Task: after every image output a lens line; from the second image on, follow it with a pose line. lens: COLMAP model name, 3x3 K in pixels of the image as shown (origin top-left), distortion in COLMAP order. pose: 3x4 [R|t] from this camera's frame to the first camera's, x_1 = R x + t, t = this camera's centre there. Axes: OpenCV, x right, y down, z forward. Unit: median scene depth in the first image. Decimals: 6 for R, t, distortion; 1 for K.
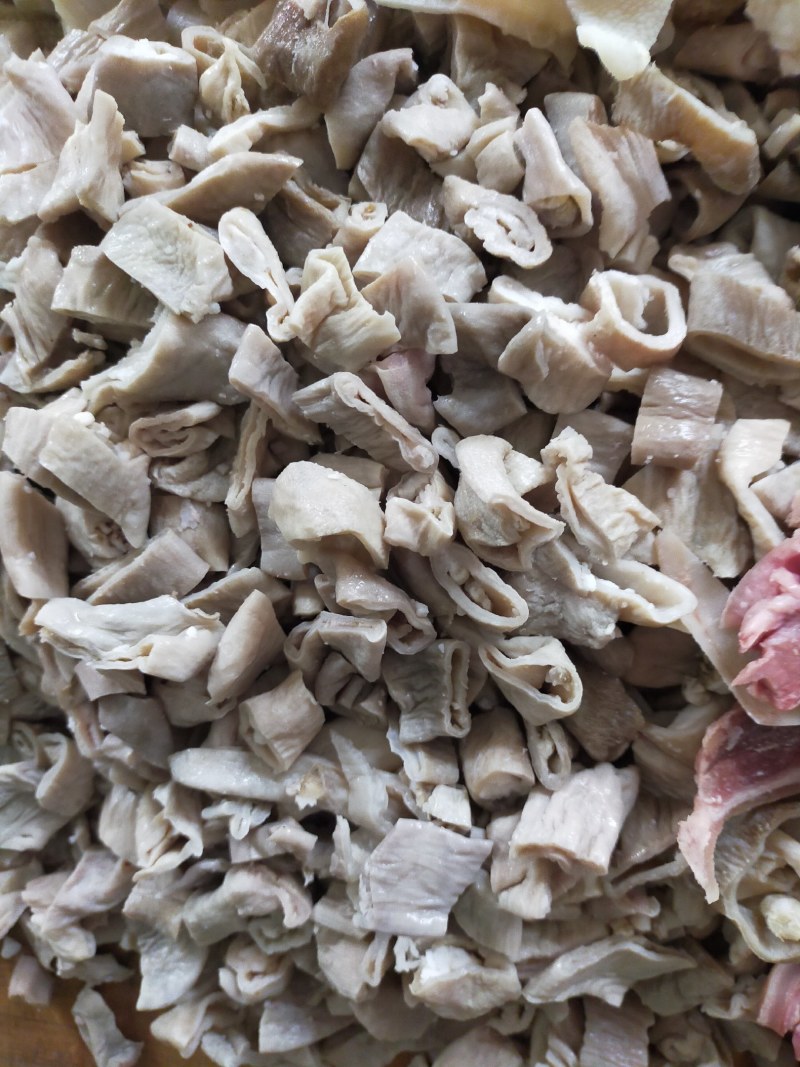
lens RADIAL K [[852.0, 0, 415.7], [0, 852.0, 533.4], [0, 0, 1]] dist [0.012819, -0.056667]
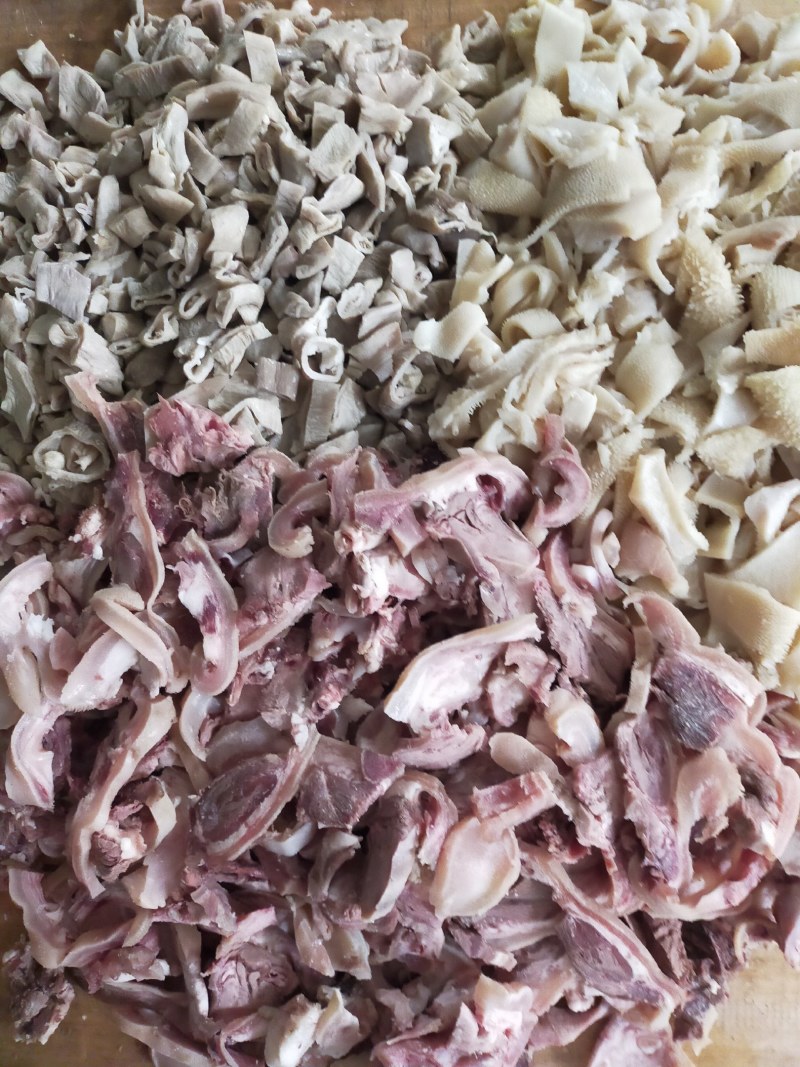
lens RADIAL K [[852.0, 0, 393.1], [0, 852.0, 553.7], [0, 0, 1]] dist [0.012819, -0.056667]
pose [[0.055835, 0.998101, 0.026002, 0.680492], [-0.997783, 0.056724, -0.034820, -0.318038], [-0.036229, -0.024000, 0.999055, -1.216751]]
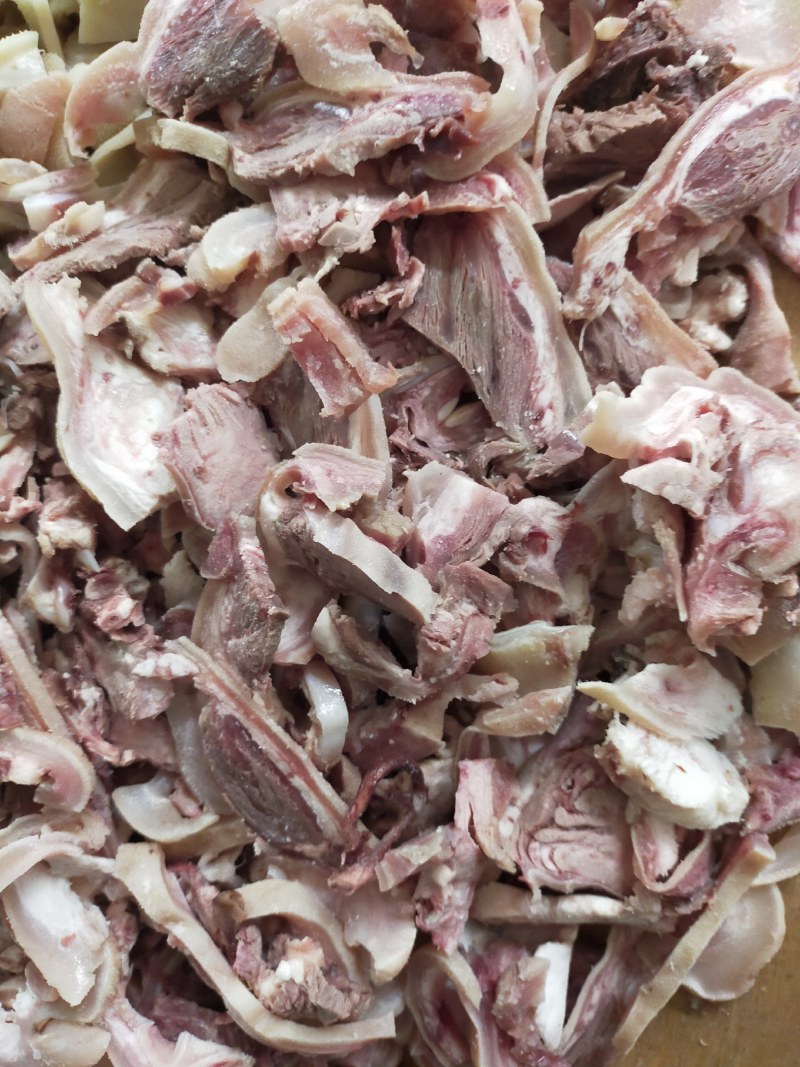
lens RADIAL K [[852.0, 0, 405.2], [0, 852.0, 527.5], [0, 0, 1]] dist [0.012819, -0.056667]
pose [[0.981189, 0.106028, -0.161328, 1.662425], [-0.111412, 0.993468, -0.024680, -0.362565], [0.157657, 0.042189, 0.986592, -0.467256]]
